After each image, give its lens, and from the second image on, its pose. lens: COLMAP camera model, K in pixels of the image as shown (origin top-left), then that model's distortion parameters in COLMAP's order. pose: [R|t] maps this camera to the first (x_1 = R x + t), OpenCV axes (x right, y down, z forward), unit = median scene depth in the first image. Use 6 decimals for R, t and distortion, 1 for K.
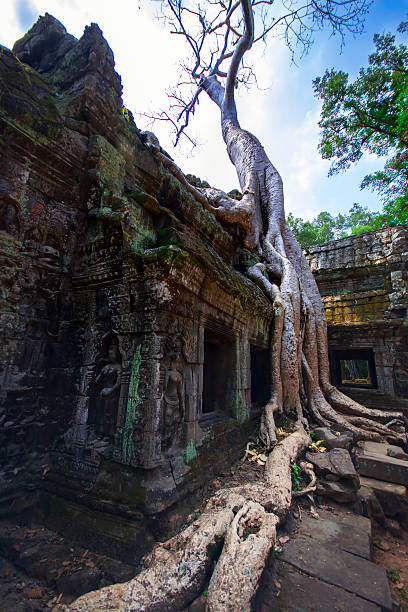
lens RADIAL K [[263.4, 0, 203.8], [0, 263.4, 298.0], [0, 0, 1]] dist [0.016515, -0.000004]
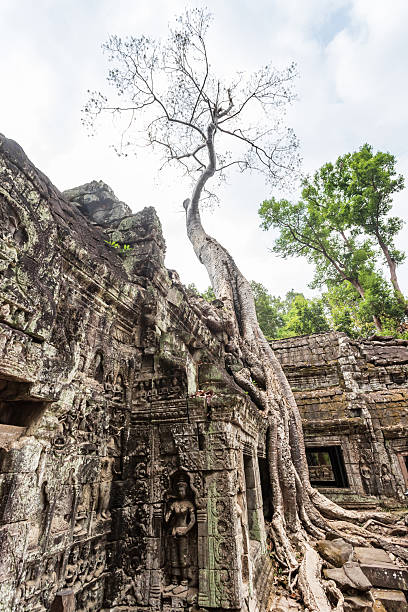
lens RADIAL K [[279.3, 0, 205.1], [0, 279.3, 297.6], [0, 0, 1]] dist [-0.001791, 0.000028]
pose [[0.974996, 0.062465, 0.213260, -0.438090], [-0.004701, 0.965263, -0.261237, -0.218937], [-0.222171, 0.253702, 0.941422, -0.288209]]
